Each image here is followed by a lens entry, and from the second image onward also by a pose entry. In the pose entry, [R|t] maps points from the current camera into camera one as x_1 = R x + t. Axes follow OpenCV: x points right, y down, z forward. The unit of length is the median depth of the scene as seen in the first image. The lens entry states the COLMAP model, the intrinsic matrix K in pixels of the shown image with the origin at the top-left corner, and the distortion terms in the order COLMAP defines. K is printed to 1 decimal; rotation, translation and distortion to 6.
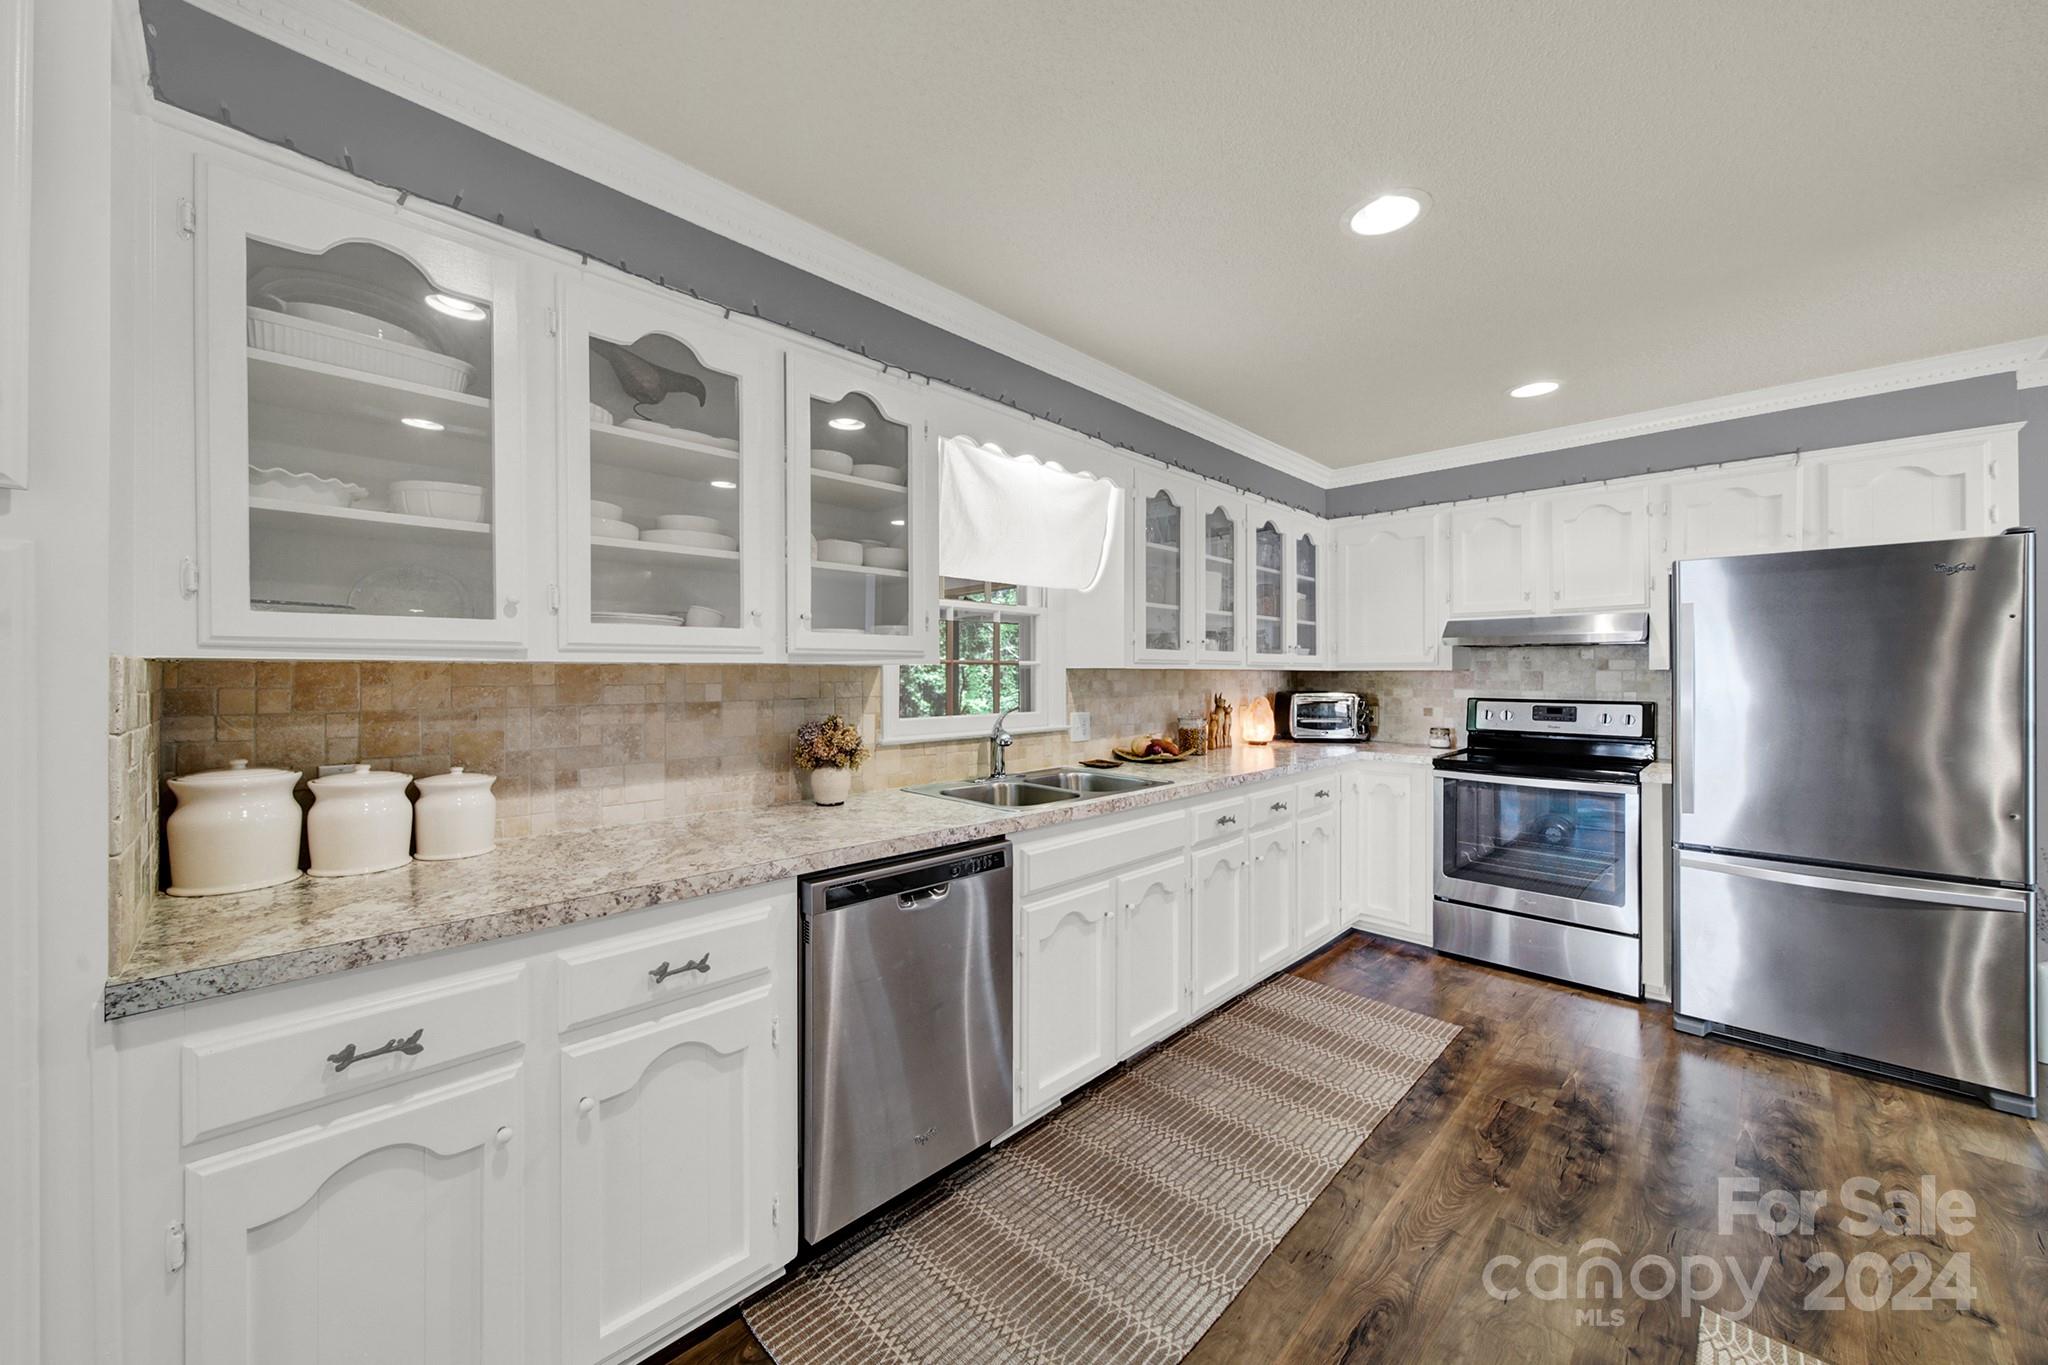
lens RADIAL K [[757.3, 0, 1026.4], [0, 757.3, 671.5], [0, 0, 1]] dist [-0.000445, 0.001181]
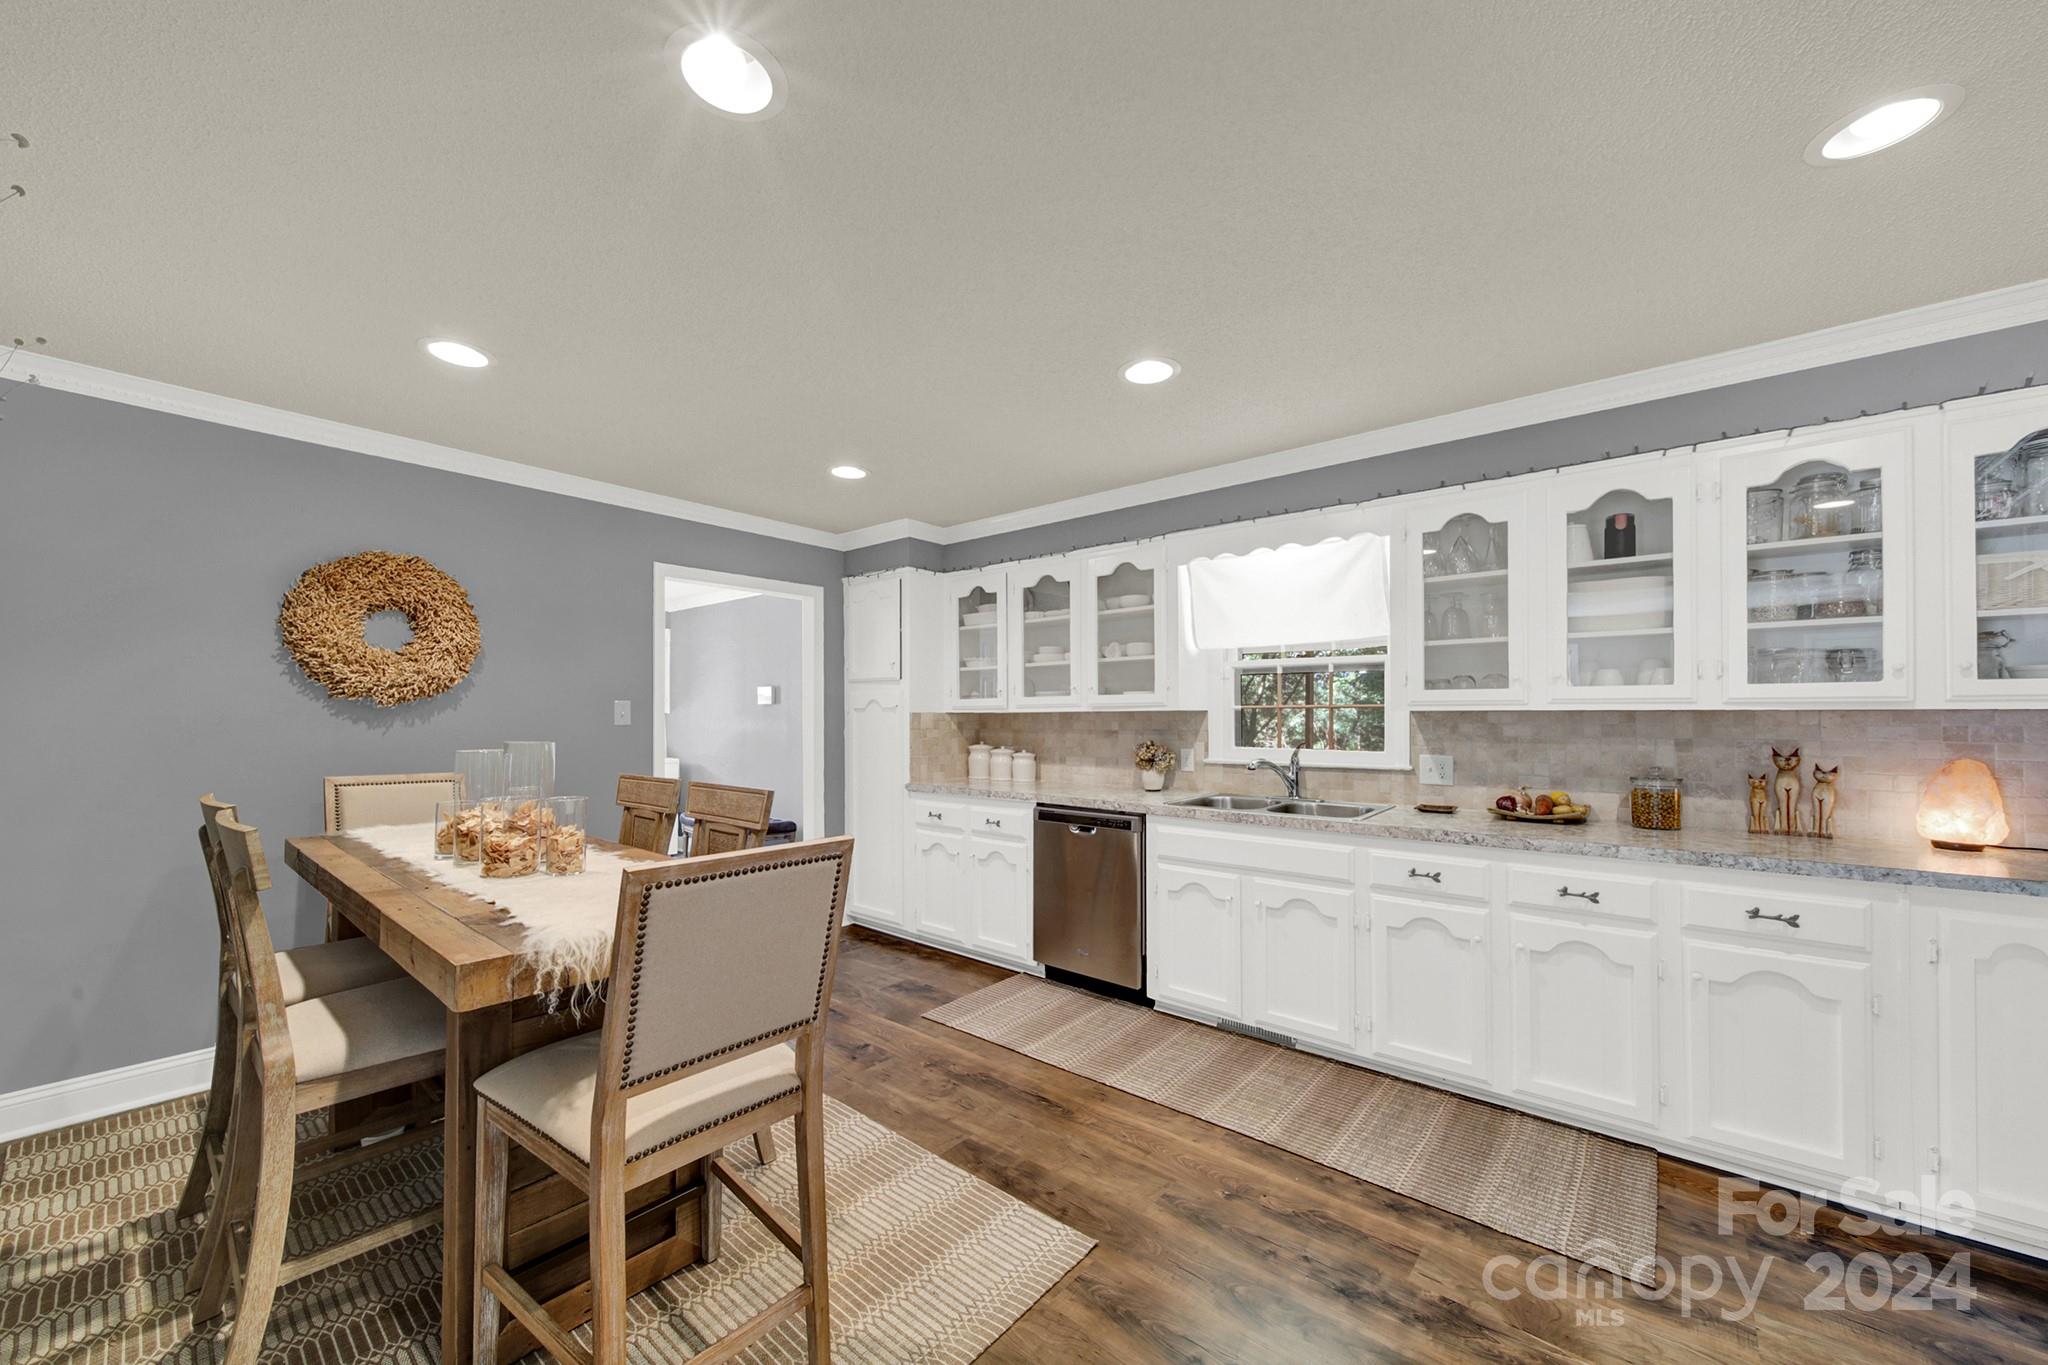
lens RADIAL K [[757.3, 0, 1000.2], [0, 757.3, 700.3], [0, 0, 1]] dist [-0.000445, 0.001181]
pose [[0.067304, -0.019798, -0.997536, 1.336707], [0.004652, 0.999798, -0.019529, -0.001045], [0.997722, -0.003326, 0.067382, 0.485383]]
